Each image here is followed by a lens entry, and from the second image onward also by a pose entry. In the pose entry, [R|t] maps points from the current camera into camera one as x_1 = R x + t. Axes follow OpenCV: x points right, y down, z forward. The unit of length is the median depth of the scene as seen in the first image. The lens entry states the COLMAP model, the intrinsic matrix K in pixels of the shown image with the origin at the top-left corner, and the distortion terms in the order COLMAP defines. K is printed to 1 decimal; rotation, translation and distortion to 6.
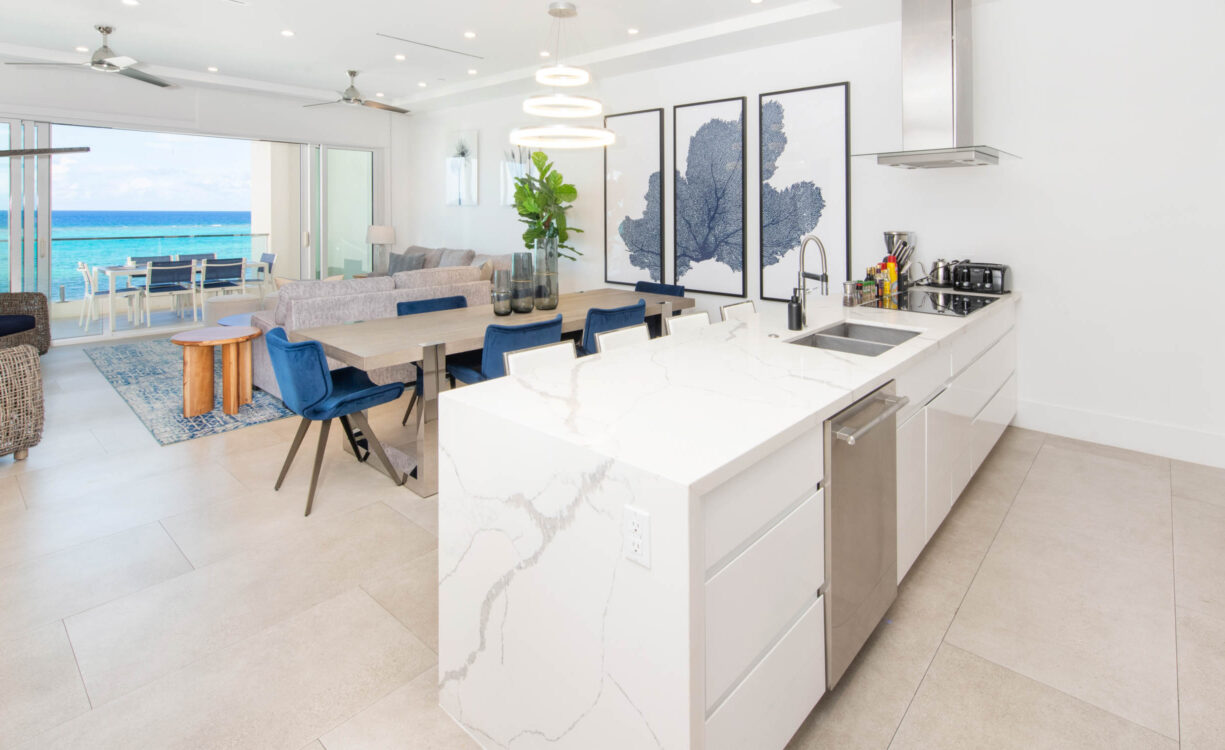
lens RADIAL K [[583.1, 0, 612.5], [0, 583.1, 375.0], [0, 0, 1]] dist [0.001098, 0.000142]
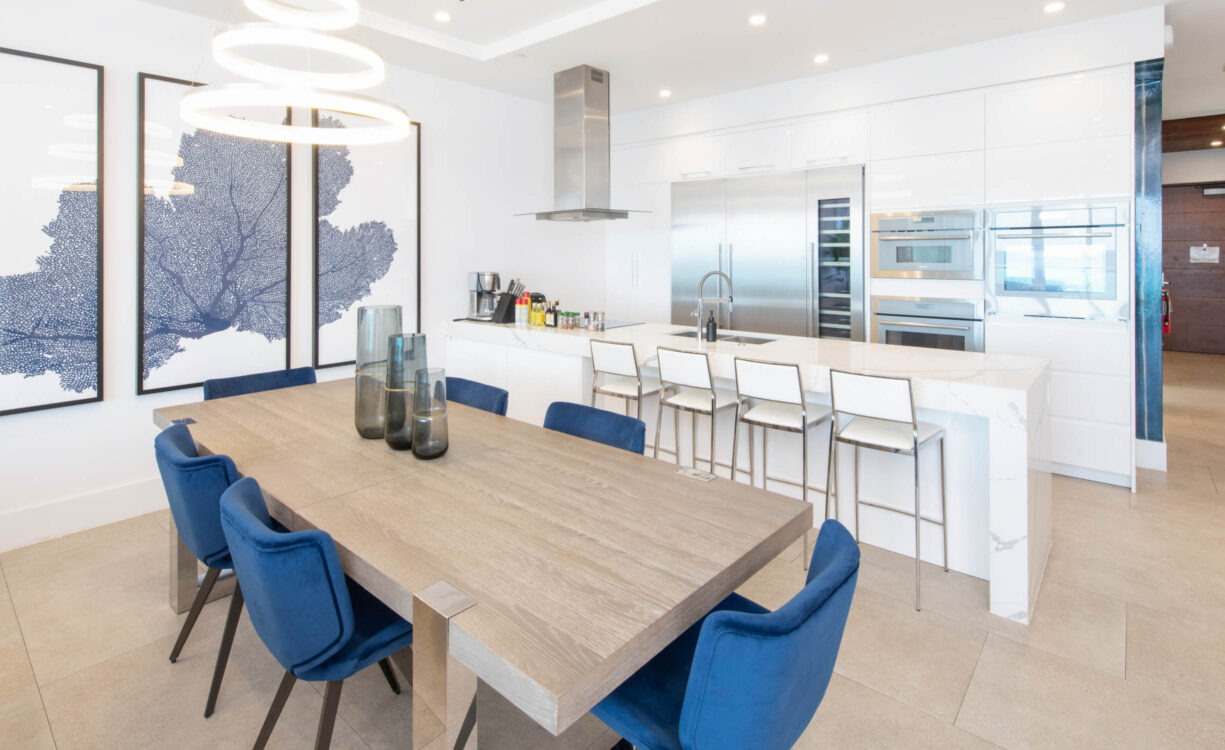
lens RADIAL K [[583.1, 0, 612.5], [0, 583.1, 375.0], [0, 0, 1]] dist [0.001098, 0.000142]
pose [[-0.017896, -0.207103, 0.978156, -0.506678], [0.274651, 0.939660, 0.203977, -0.175389], [-0.961377, 0.272302, 0.040064, 0.612014]]
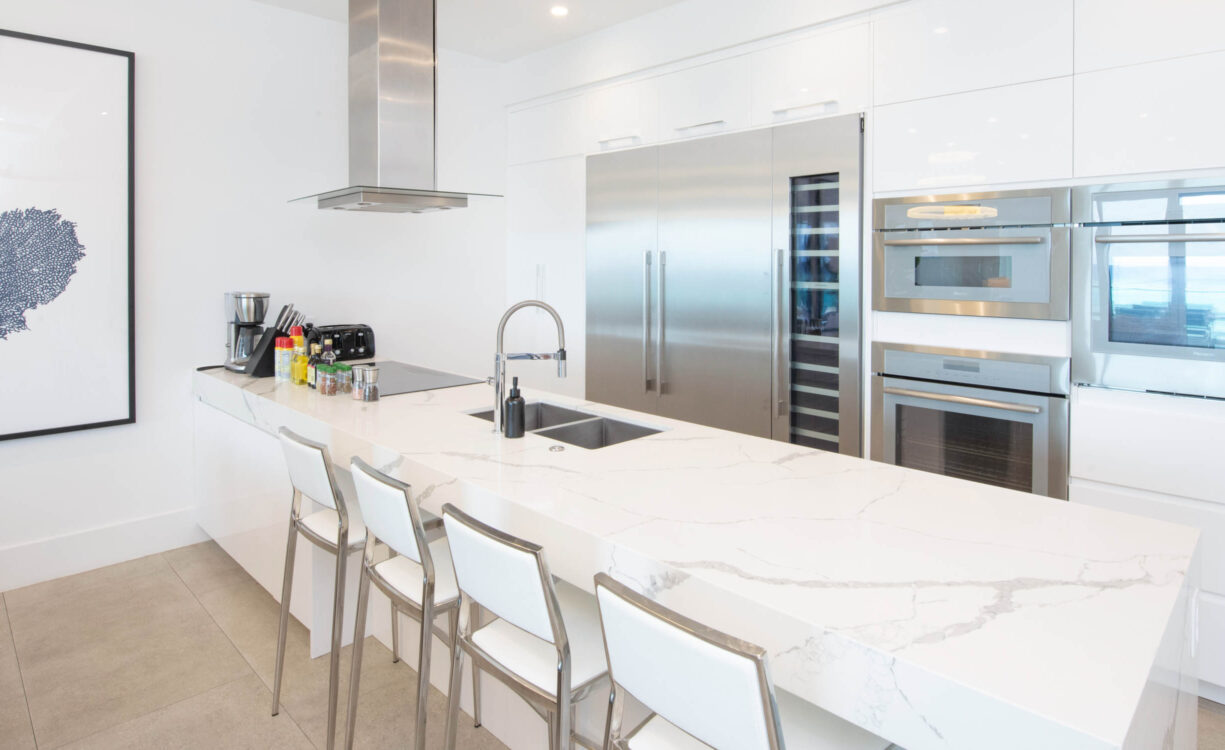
lens RADIAL K [[677.7, 0, 615.0], [0, 677.7, 397.1], [0, 0, 1]] dist [-0.002181, -0.000405]
pose [[0.046596, -0.195859, 0.979524, -0.244789], [0.266388, 0.947515, 0.176786, -0.123457], [-0.962739, 0.252696, 0.096325, 0.425651]]
